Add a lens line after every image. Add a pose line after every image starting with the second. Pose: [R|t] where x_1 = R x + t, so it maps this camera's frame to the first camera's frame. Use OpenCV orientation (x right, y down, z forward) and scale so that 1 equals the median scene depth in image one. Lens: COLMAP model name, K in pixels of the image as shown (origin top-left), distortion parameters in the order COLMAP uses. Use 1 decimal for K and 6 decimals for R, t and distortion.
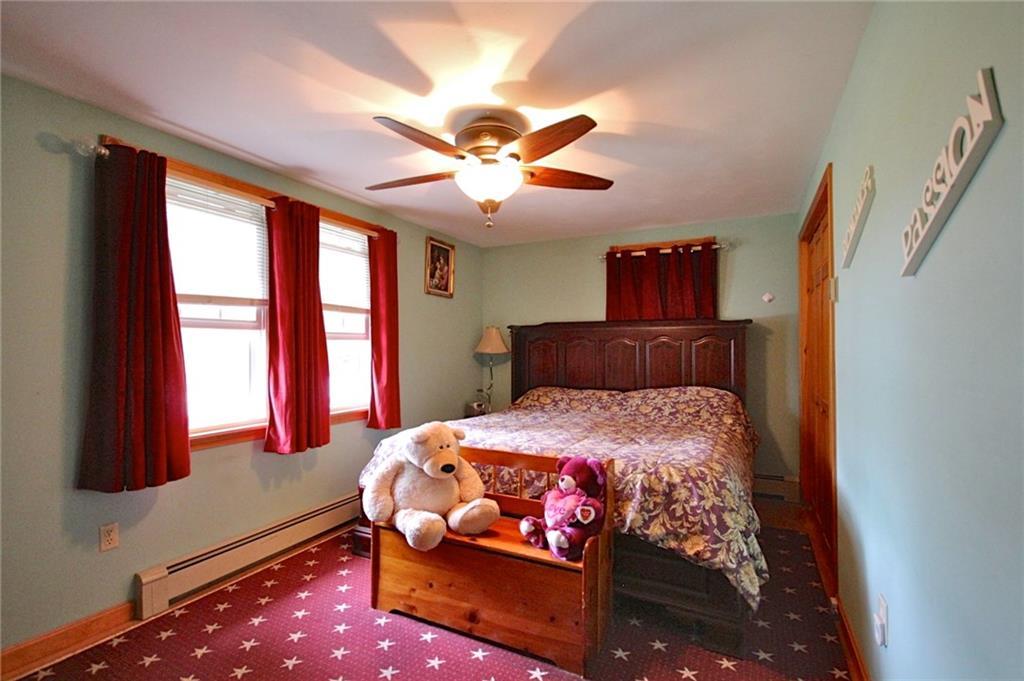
lens RADIAL K [[477.3, 0, 511.3], [0, 477.3, 345.0], [0, 0, 1]] dist [0.001582, -0.000085]
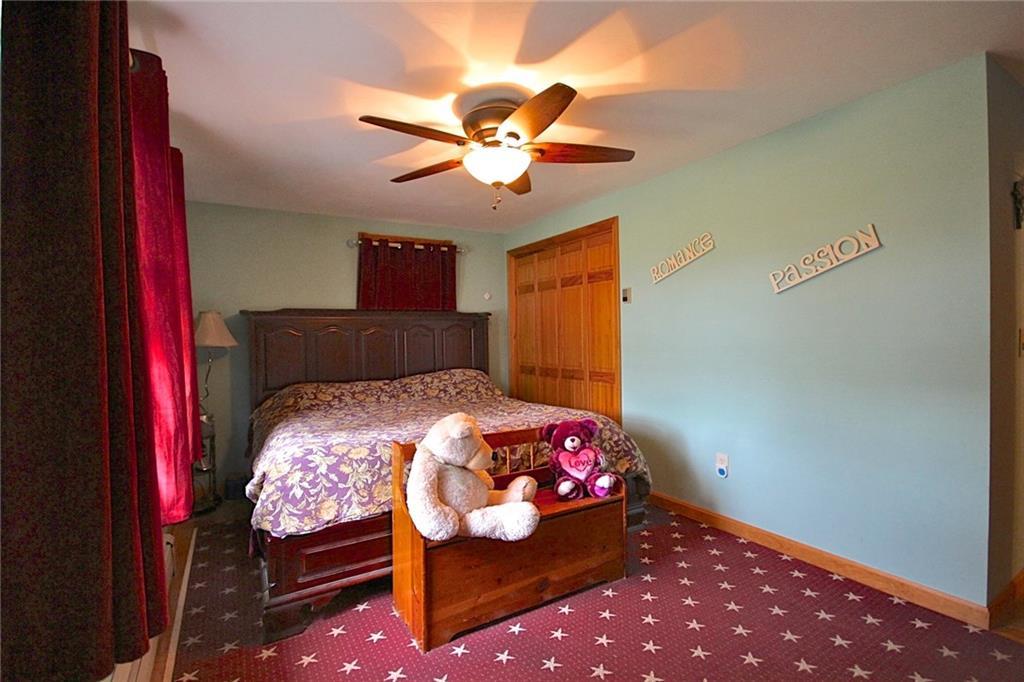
lens RADIAL K [[477.3, 0, 511.3], [0, 477.3, 345.5], [0, 0, 1]] dist [0.001582, -0.000085]
pose [[0.533685, -0.024244, 0.845336, -0.575692], [0.013604, 0.999706, 0.020083, 0.009681], [-0.845574, 0.000782, 0.533858, 0.284953]]
